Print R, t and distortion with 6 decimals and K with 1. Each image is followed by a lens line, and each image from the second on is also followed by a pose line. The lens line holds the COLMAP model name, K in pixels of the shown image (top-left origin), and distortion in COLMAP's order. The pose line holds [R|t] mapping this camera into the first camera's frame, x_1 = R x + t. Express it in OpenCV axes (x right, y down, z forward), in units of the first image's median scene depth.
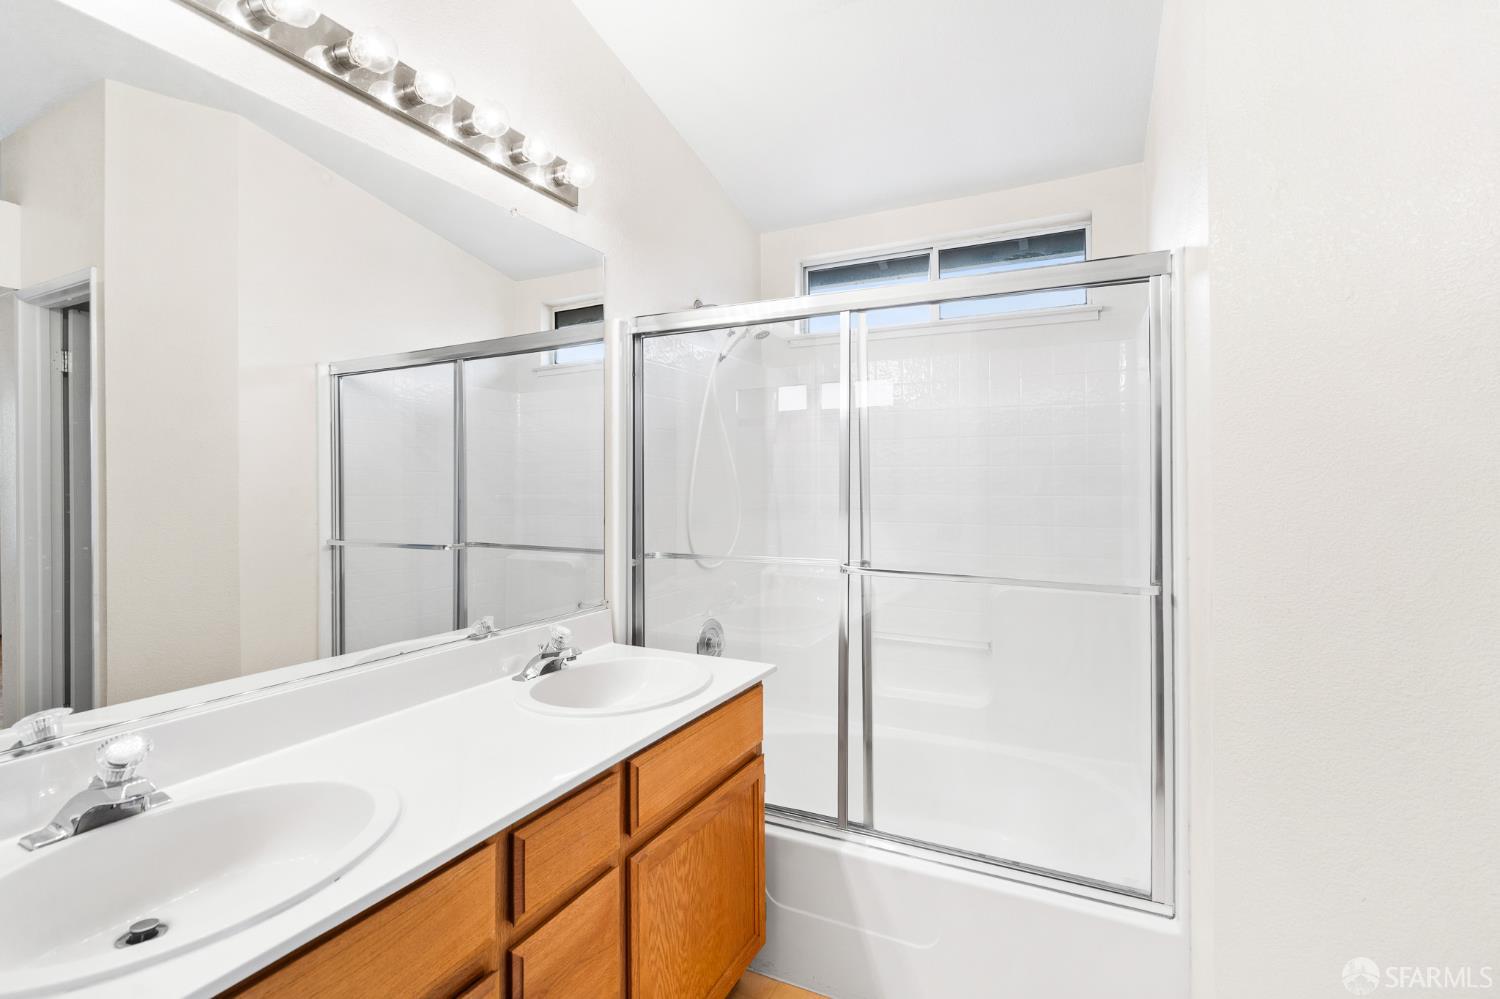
lens RADIAL K [[696.0, 0, 747.5], [0, 696.0, 462.6], [0, 0, 1]] dist [-0.003795, -0.000083]
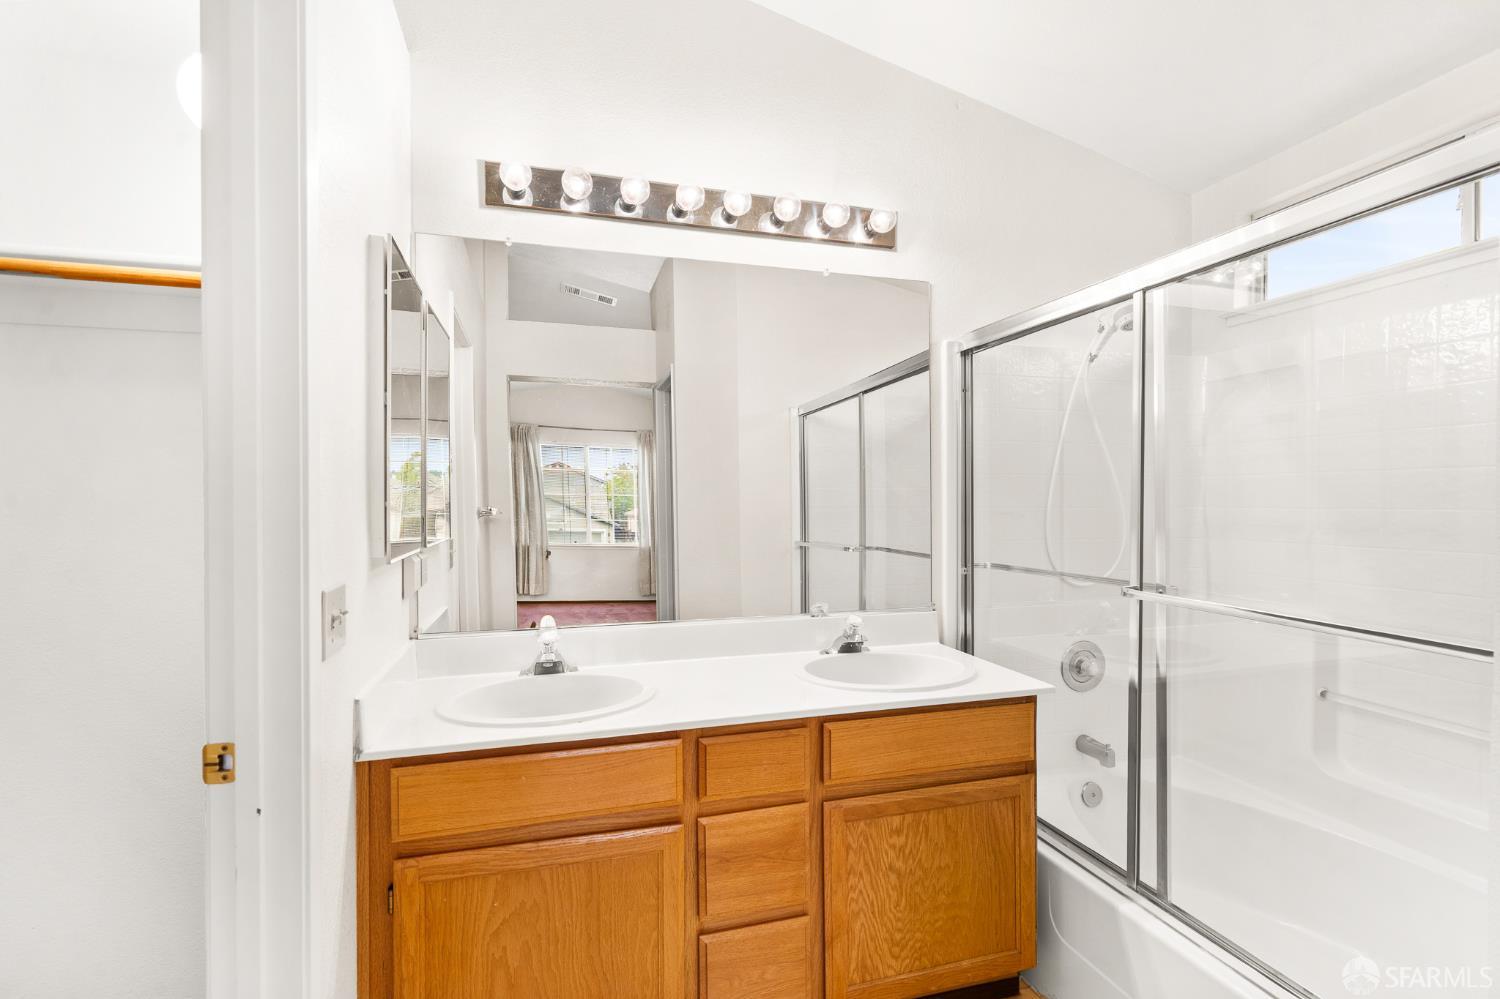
lens RADIAL K [[683.8, 0, 750.1], [0, 683.8, 505.2], [0, 0, 1]] dist [0.000656, 0.000496]
pose [[0.677826, 0.000975, -0.735222, 0.439245], [0.025877, 0.999348, 0.025183, 0.011654], [0.734767, -0.036095, 0.677359, 0.079713]]
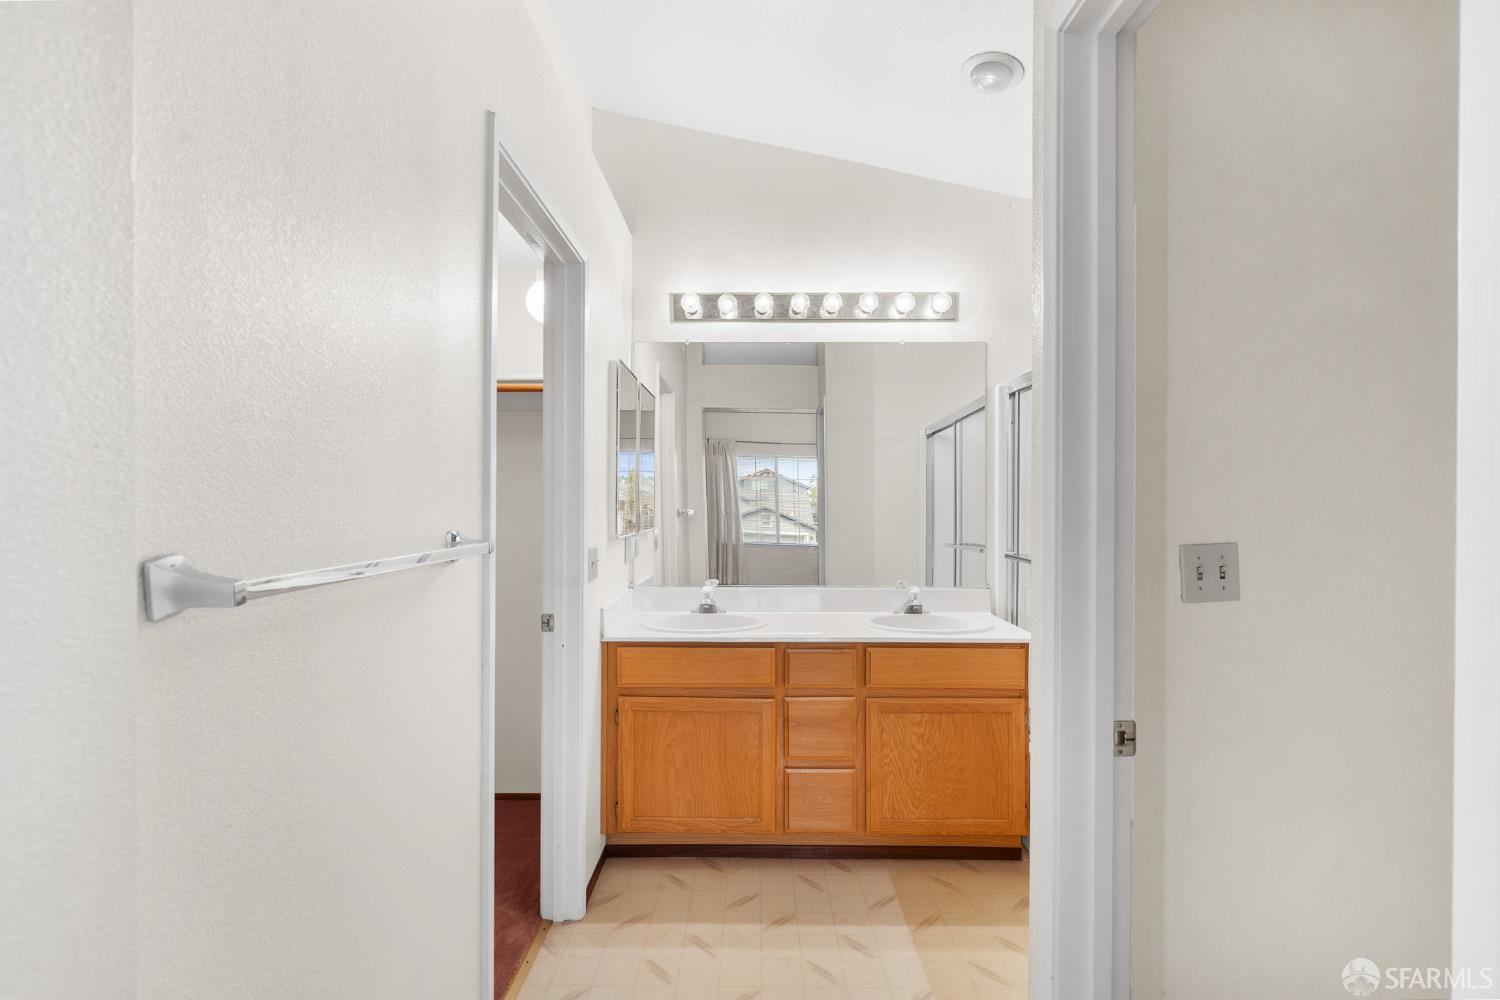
lens RADIAL K [[683.8, 0, 750.1], [0, 683.8, 505.7], [0, 0, 1]] dist [0.000656, 0.000496]
pose [[0.434113, 0.001021, -0.900858, 0.973230], [0.023207, 0.999655, 0.012316, 0.008152], [0.900560, -0.026252, 0.433939, -0.061022]]
